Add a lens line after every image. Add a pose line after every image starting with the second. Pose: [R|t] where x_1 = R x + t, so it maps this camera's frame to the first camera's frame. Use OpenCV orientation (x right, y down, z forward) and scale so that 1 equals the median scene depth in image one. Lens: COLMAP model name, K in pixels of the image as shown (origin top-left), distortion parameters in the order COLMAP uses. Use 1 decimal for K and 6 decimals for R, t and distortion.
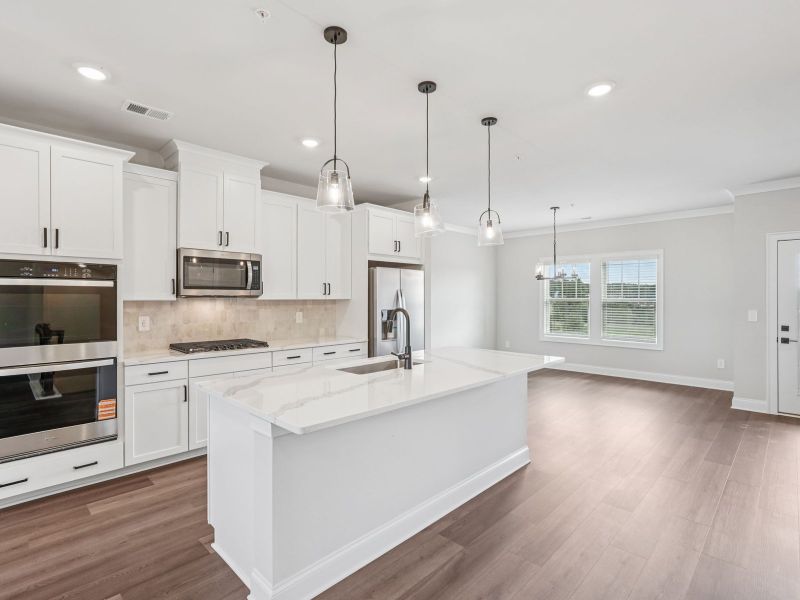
lens RADIAL K [[409.0, 0, 396.5], [0, 409.0, 299.5], [0, 0, 1]] dist [-0.004735, 0.000641]
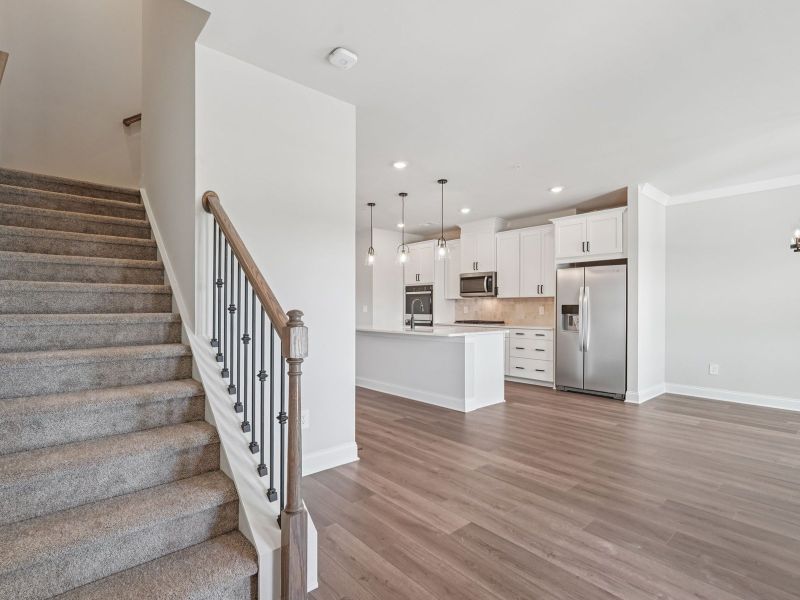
lens RADIAL K [[409.0, 0, 395.5], [0, 409.0, 306.8], [0, 0, 1]] dist [-0.004735, 0.000641]
pose [[-0.076838, -0.004167, -0.997035, 1.334871], [-0.006653, 0.999971, -0.003666, 0.045025], [0.997021, 0.006351, -0.076863, 0.682358]]
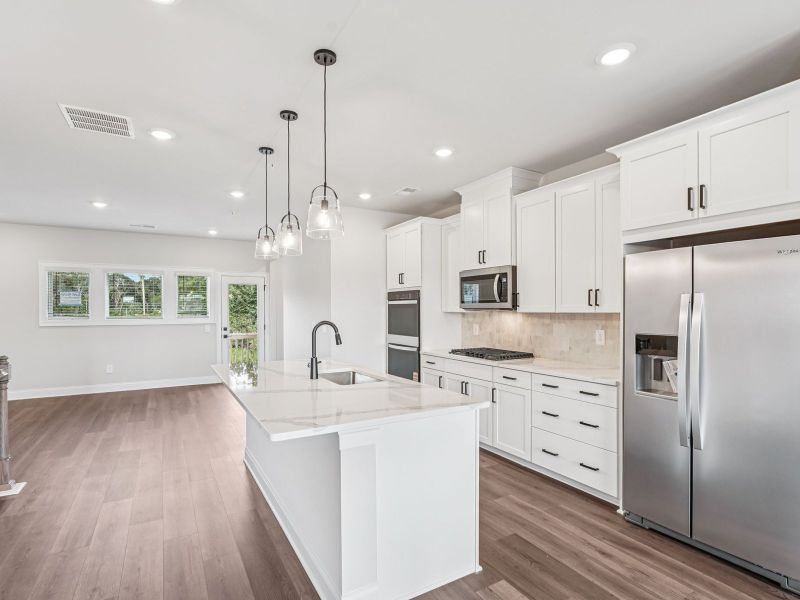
lens RADIAL K [[409.0, 0, 394.2], [0, 409.0, 311.6], [0, 0, 1]] dist [-0.004735, 0.000641]
pose [[-0.269108, 0.004921, -0.963097, 0.627747], [-0.001058, 0.999985, 0.005406, -0.005686], [0.963109, 0.002474, -0.269099, 0.942955]]
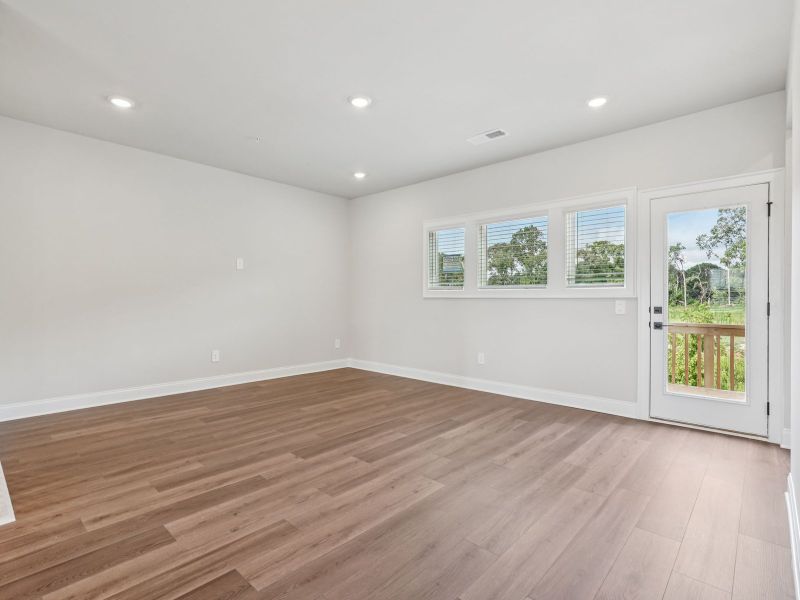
lens RADIAL K [[409.0, 0, 398.1], [0, 409.0, 300.7], [0, 0, 1]] dist [-0.004735, 0.000641]
pose [[-0.999098, -0.006950, -0.041888, -0.339204], [-0.007422, 0.999911, 0.011106, 0.056304], [0.041807, 0.011407, -0.999061, 0.563679]]
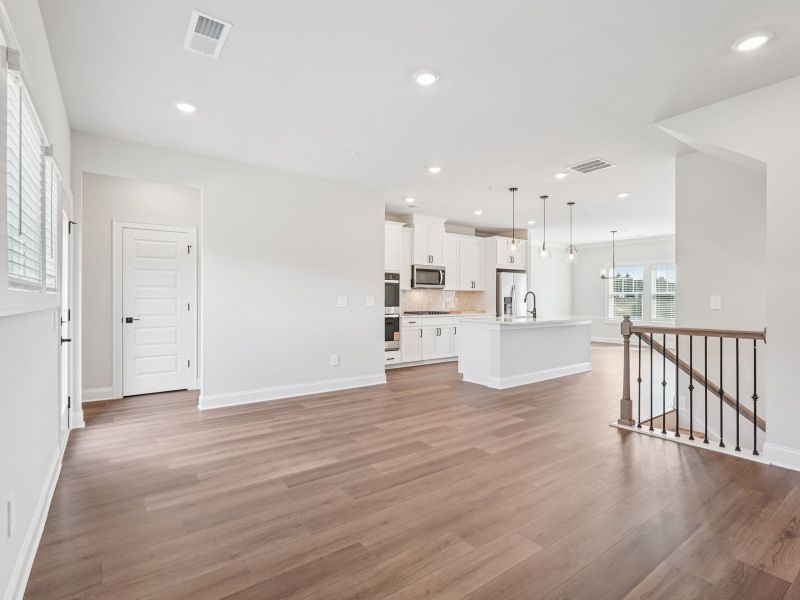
lens RADIAL K [[409.0, 0, 404.2], [0, 409.0, 300.5], [0, 0, 1]] dist [-0.004735, 0.000641]
pose [[0.990278, 0.000423, -0.139103, -0.240607], [-0.000404, 1.000000, 0.000168, 0.046638], [0.139103, -0.000110, 0.990278, -0.877029]]
